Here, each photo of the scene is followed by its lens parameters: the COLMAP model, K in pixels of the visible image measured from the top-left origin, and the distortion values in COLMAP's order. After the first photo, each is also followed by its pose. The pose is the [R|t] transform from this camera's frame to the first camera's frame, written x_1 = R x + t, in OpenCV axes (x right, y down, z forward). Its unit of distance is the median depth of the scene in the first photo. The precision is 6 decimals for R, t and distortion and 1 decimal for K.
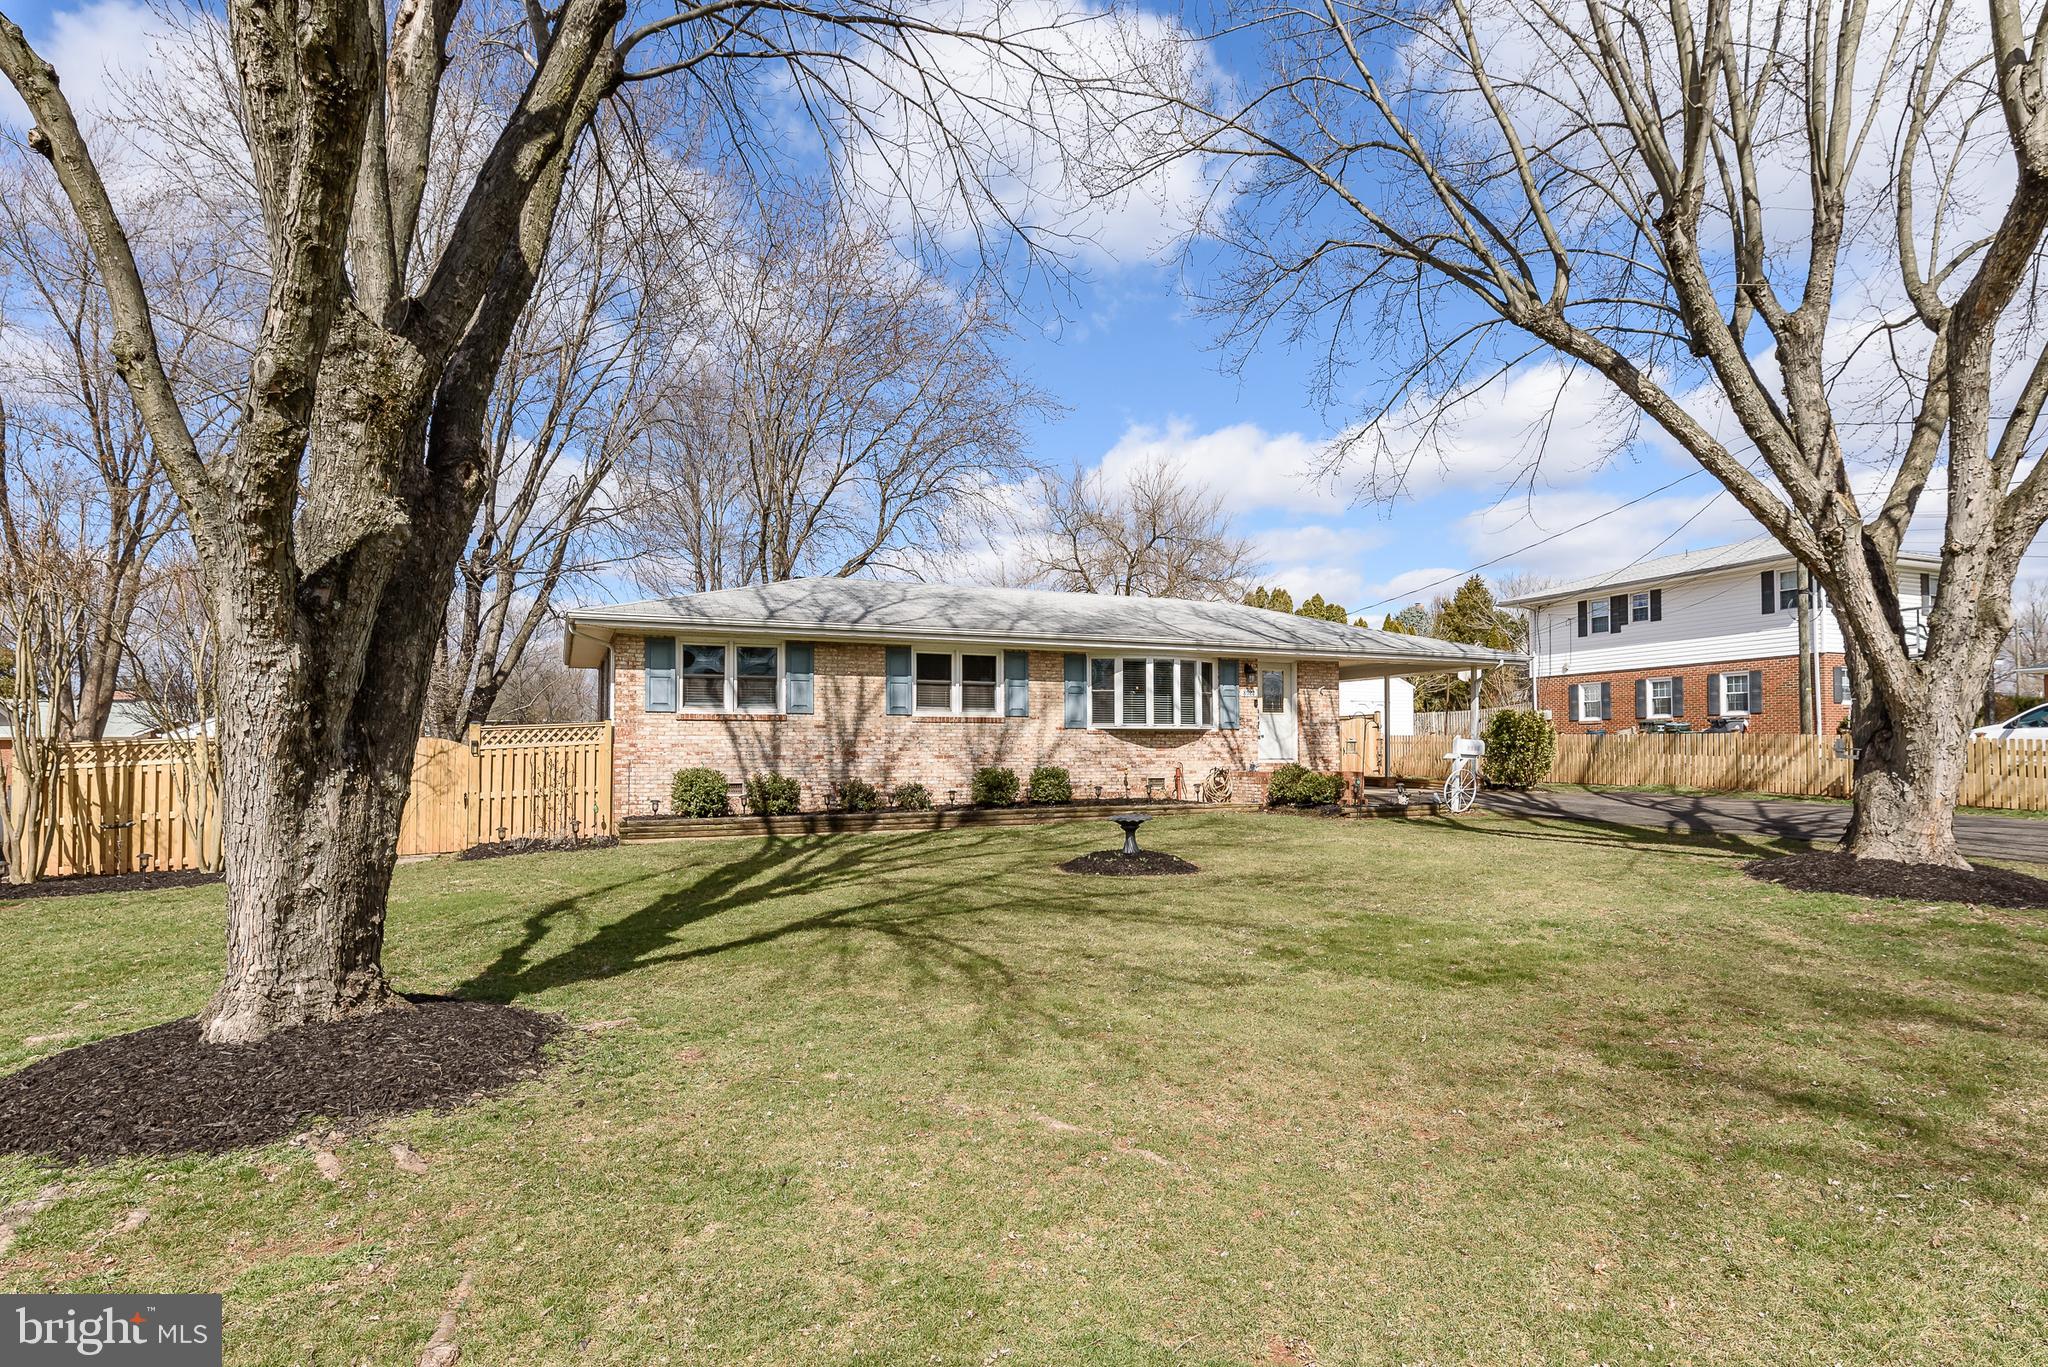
lens RADIAL K [[1138.7, 0, 1034.8], [0, 1138.7, 725.5], [0, 0, 1]] dist [-0.002788, -0.000034]
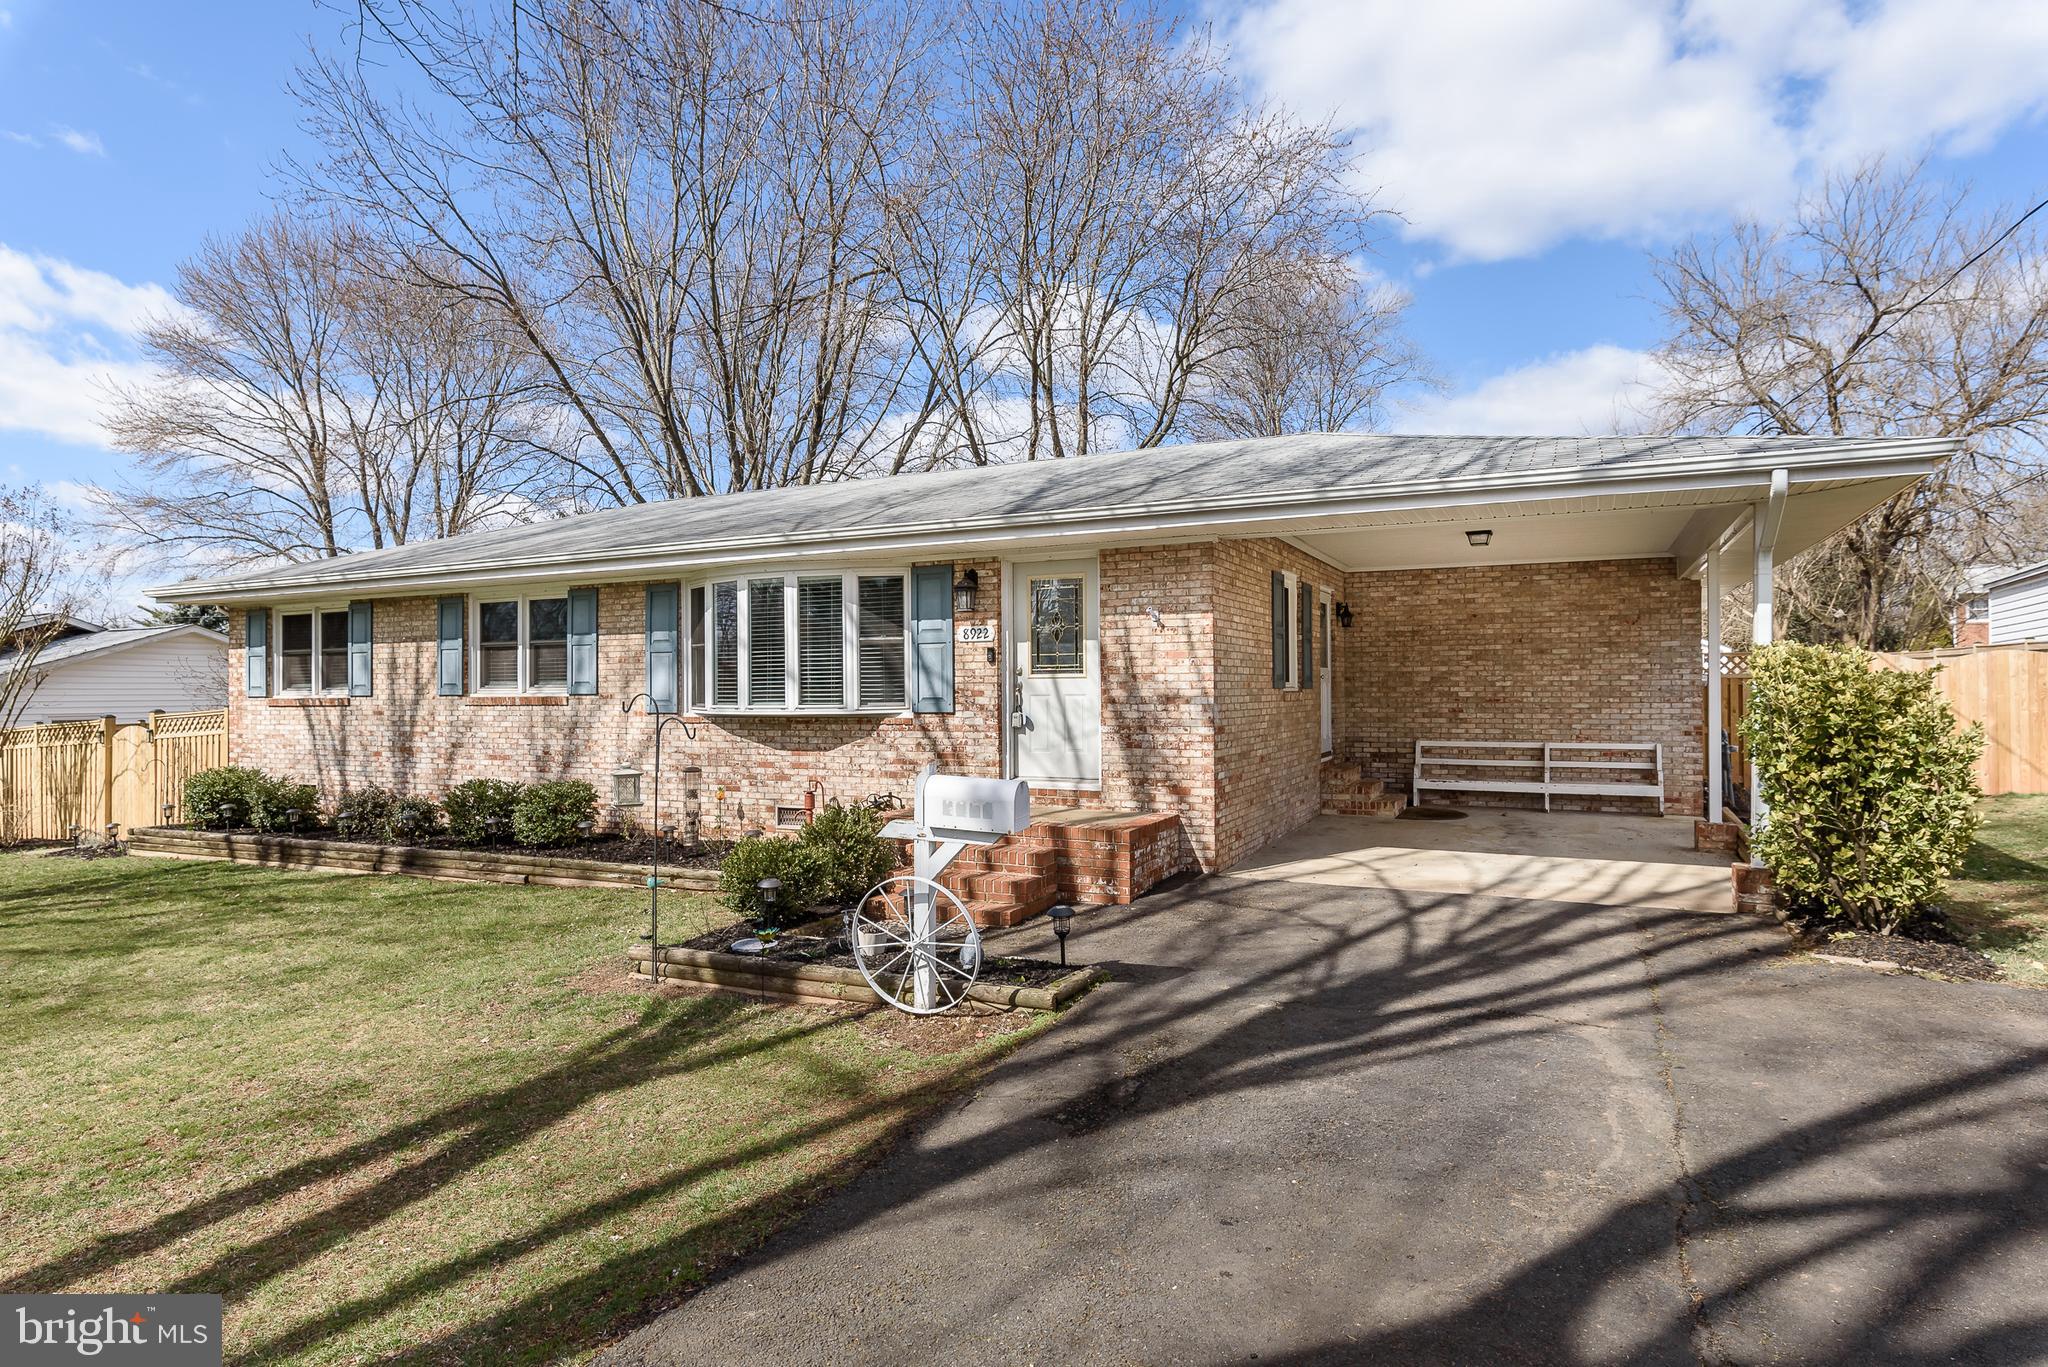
lens RADIAL K [[1112.1, 0, 1024.0], [0, 1112.1, 683.5], [0, 0, 1]] dist [-0.000060, 0.000114]
pose [[0.643678, -0.007423, -0.765260, 0.597493], [0.027493, 0.999532, 0.013429, -0.015443], [0.764802, -0.029683, 0.643581, 0.802813]]
